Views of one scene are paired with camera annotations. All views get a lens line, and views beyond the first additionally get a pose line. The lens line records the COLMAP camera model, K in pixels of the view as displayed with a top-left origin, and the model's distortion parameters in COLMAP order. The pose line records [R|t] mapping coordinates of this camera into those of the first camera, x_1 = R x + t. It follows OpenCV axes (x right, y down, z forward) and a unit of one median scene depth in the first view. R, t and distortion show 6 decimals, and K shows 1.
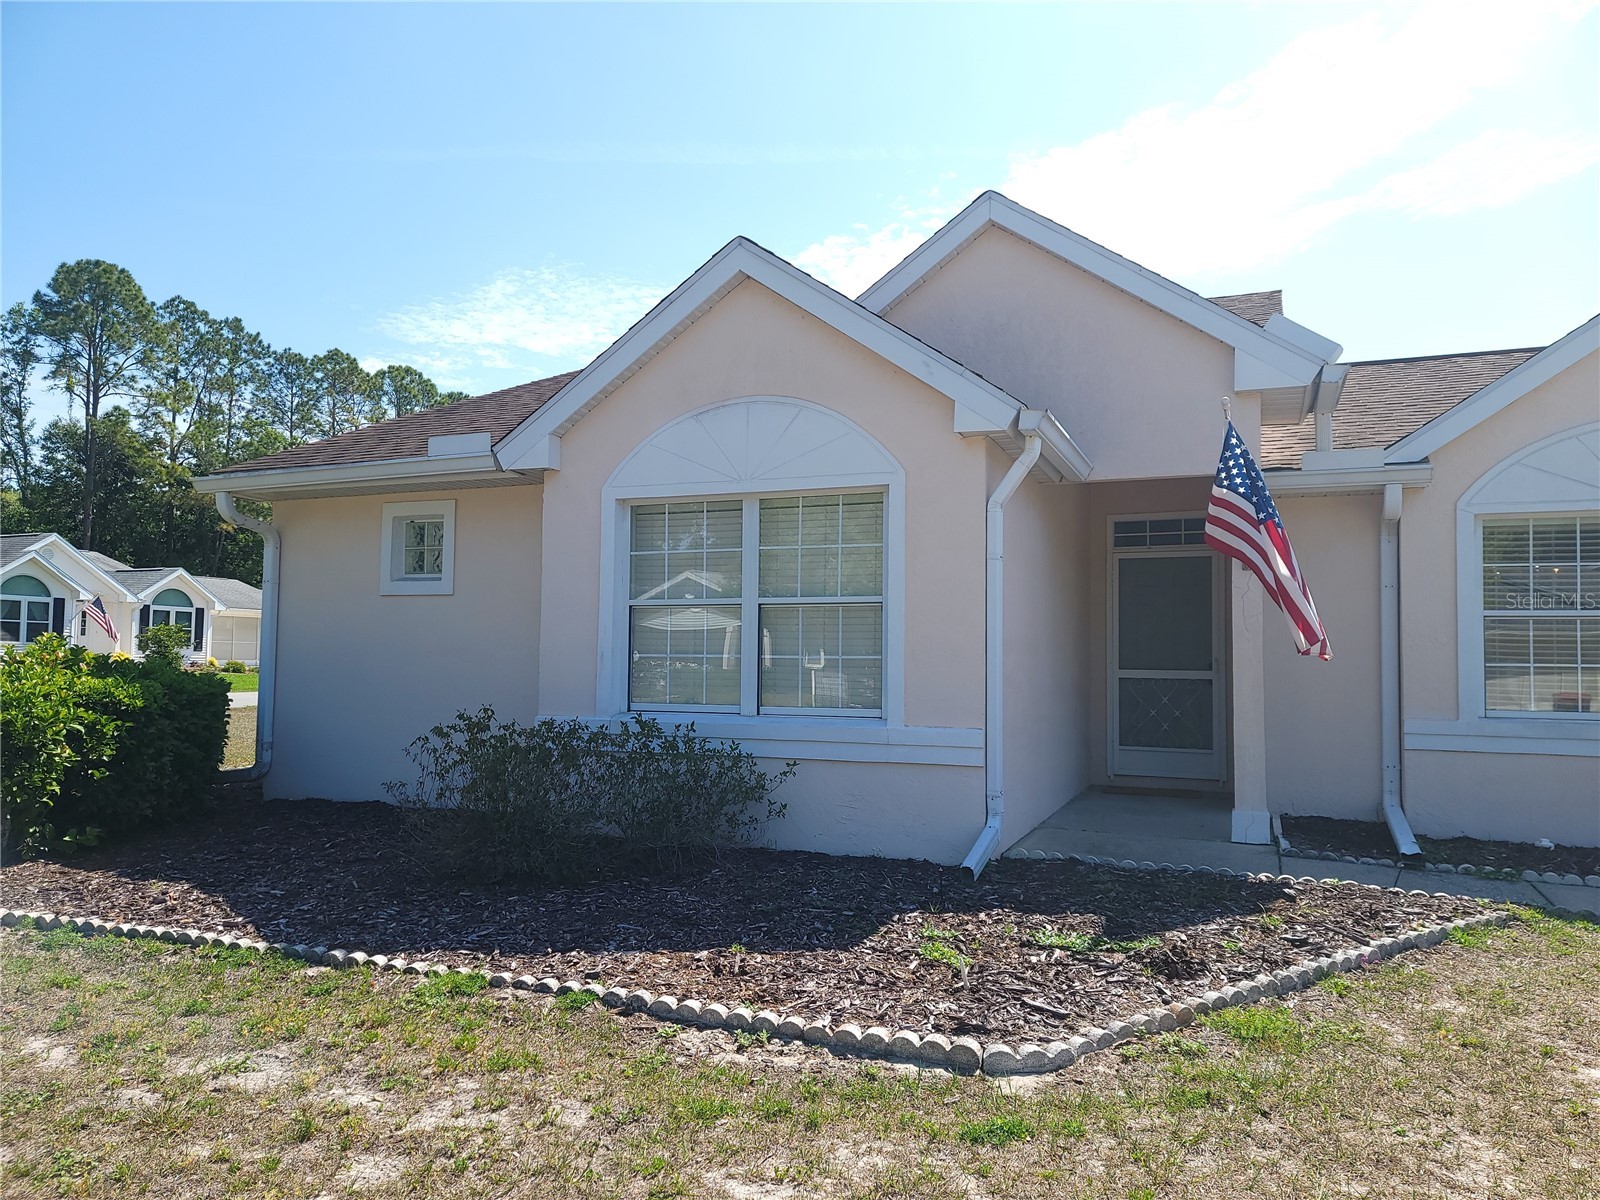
lens RADIAL K [[1104.3, 0, 799.3], [0, 1104.3, 598.6], [0, 0, 1]] dist [0.064992, -0.055431]
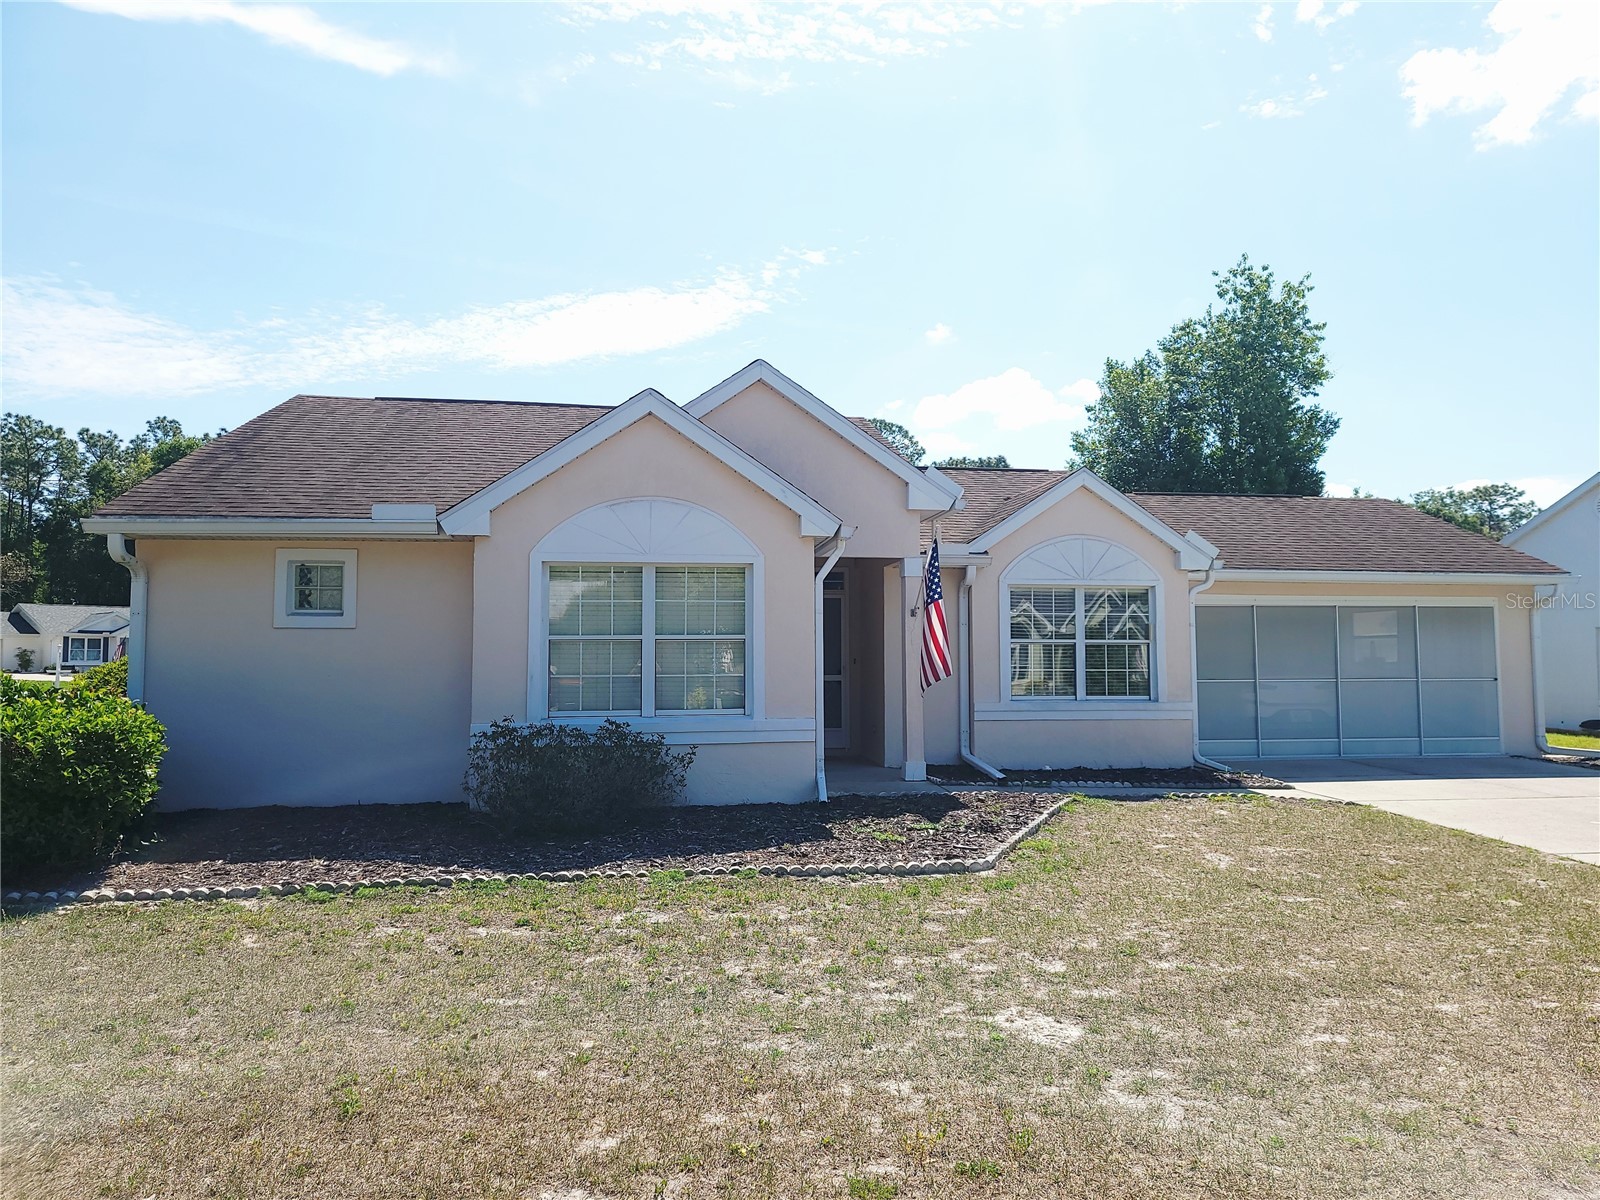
lens RADIAL K [[1104.3, 0, 805.0], [0, 1104.3, 594.9], [0, 0, 1]] dist [0.064992, -0.055431]
pose [[0.855372, 0.016457, 0.517753, -0.574602], [-0.016351, 0.999855, -0.004768, -0.046348], [-0.517756, -0.004387, 0.855517, -0.317068]]
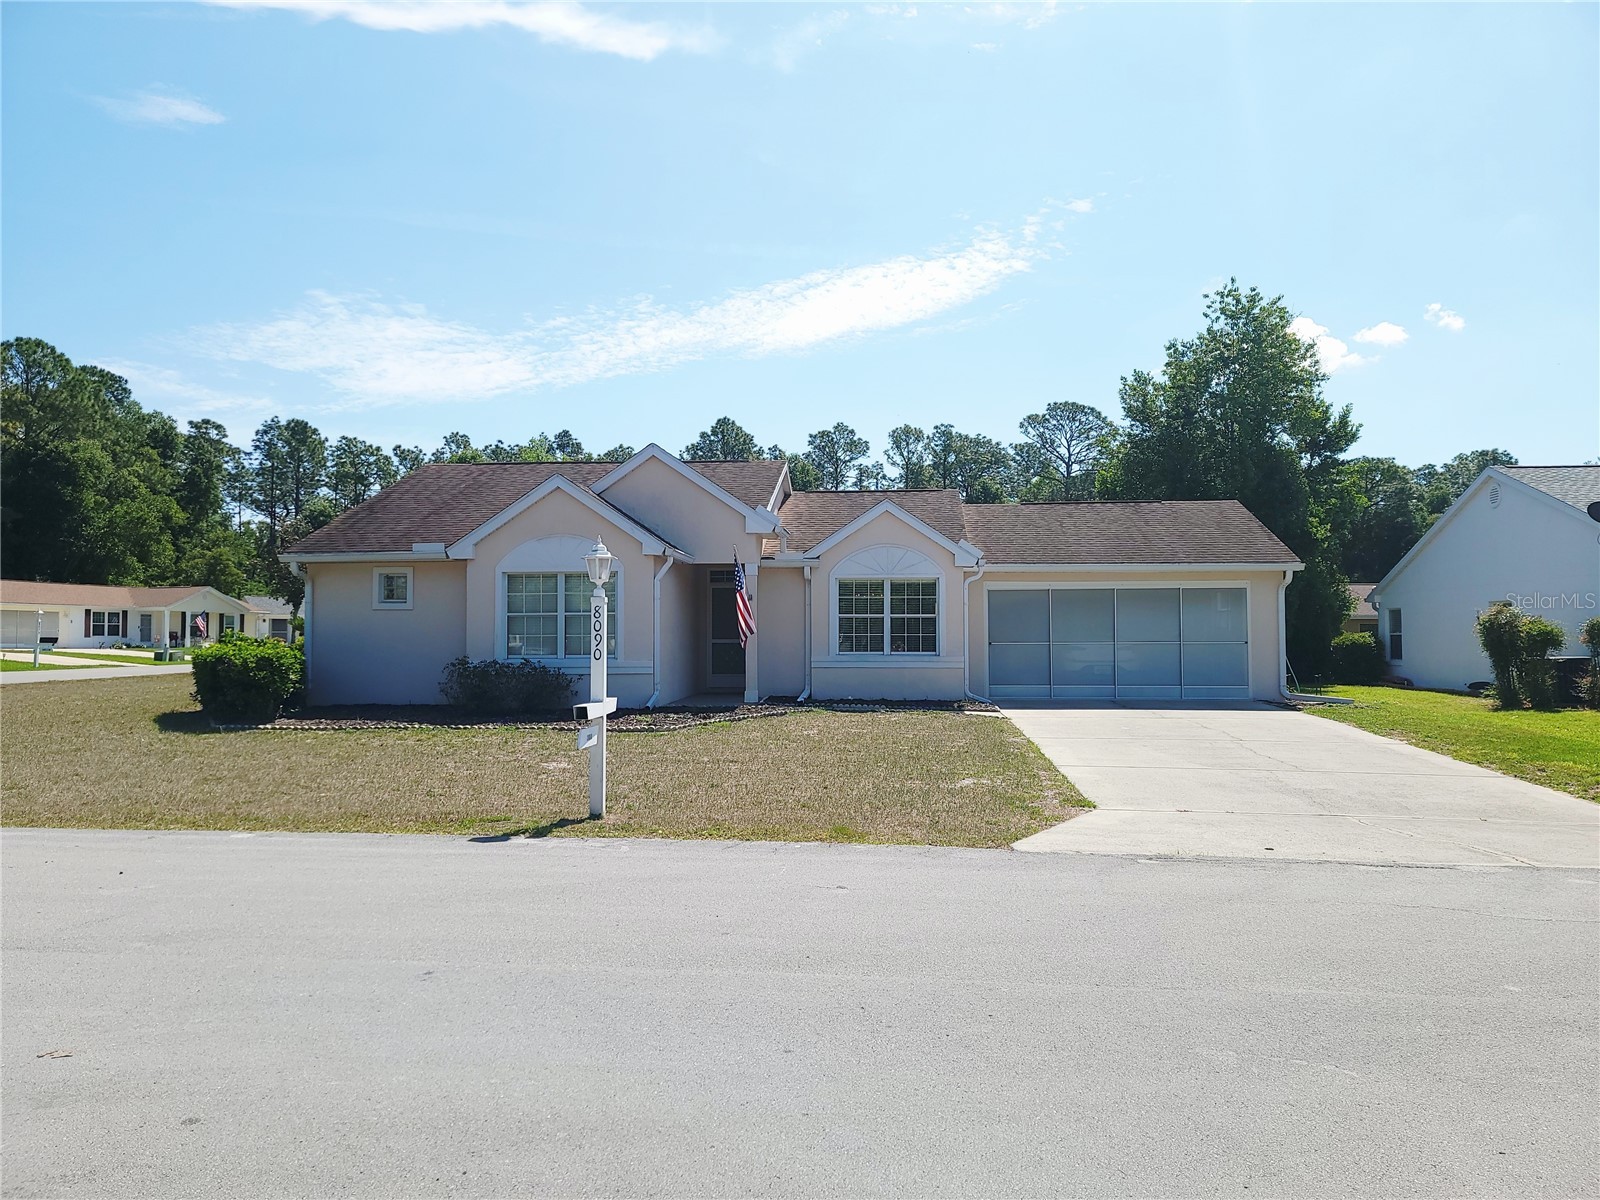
lens RADIAL K [[1104.3, 0, 807.2], [0, 1104.3, 623.8], [0, 0, 1]] dist [0.064992, -0.055431]
pose [[0.949728, -0.009476, 0.312933, -0.285281], [-0.004401, 0.999039, 0.043608, -0.083562], [-0.313046, -0.042793, 0.948774, -1.497142]]
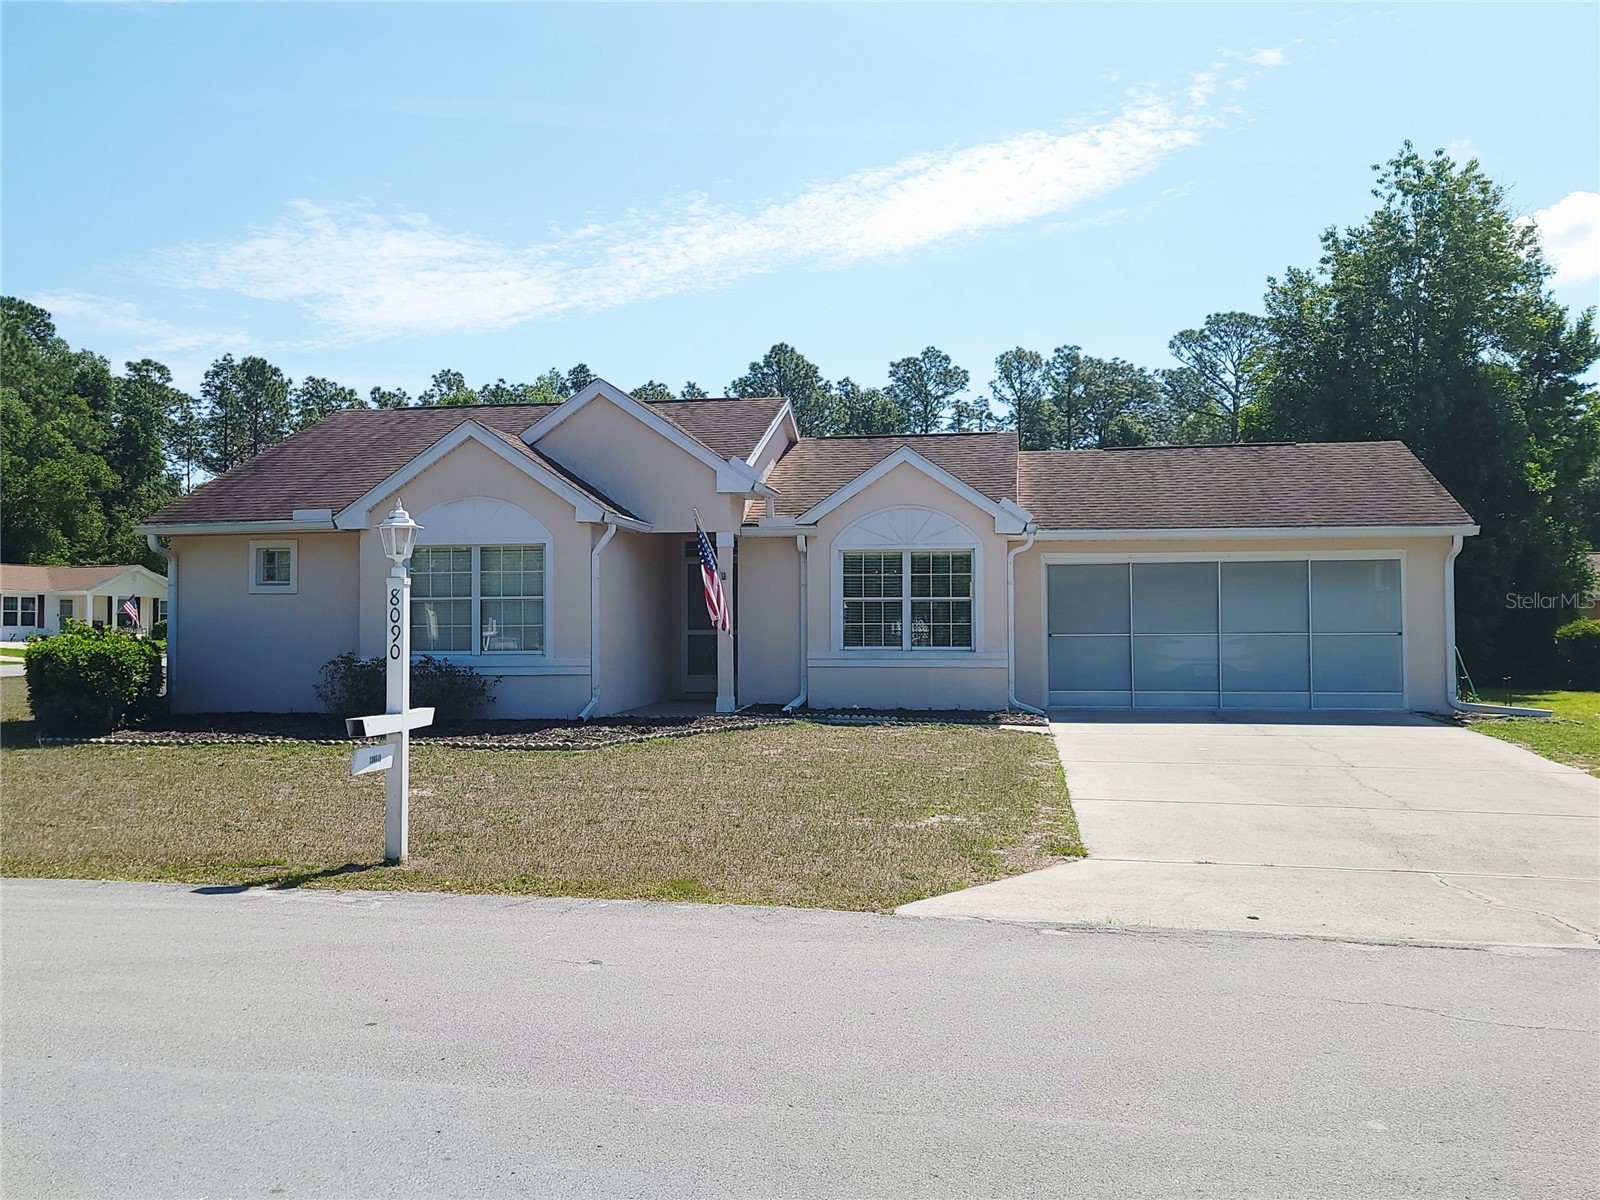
lens RADIAL K [[1425.9, 0, 765.1], [0, 1425.9, 582.6], [0, 0, 1]] dist [0.030904, 0.055933]
pose [[0.975739, -0.008347, 0.218777, -0.092626], [0.002839, 0.999671, 0.025478, -0.084345], [-0.218918, -0.024239, 0.975442, -1.523942]]
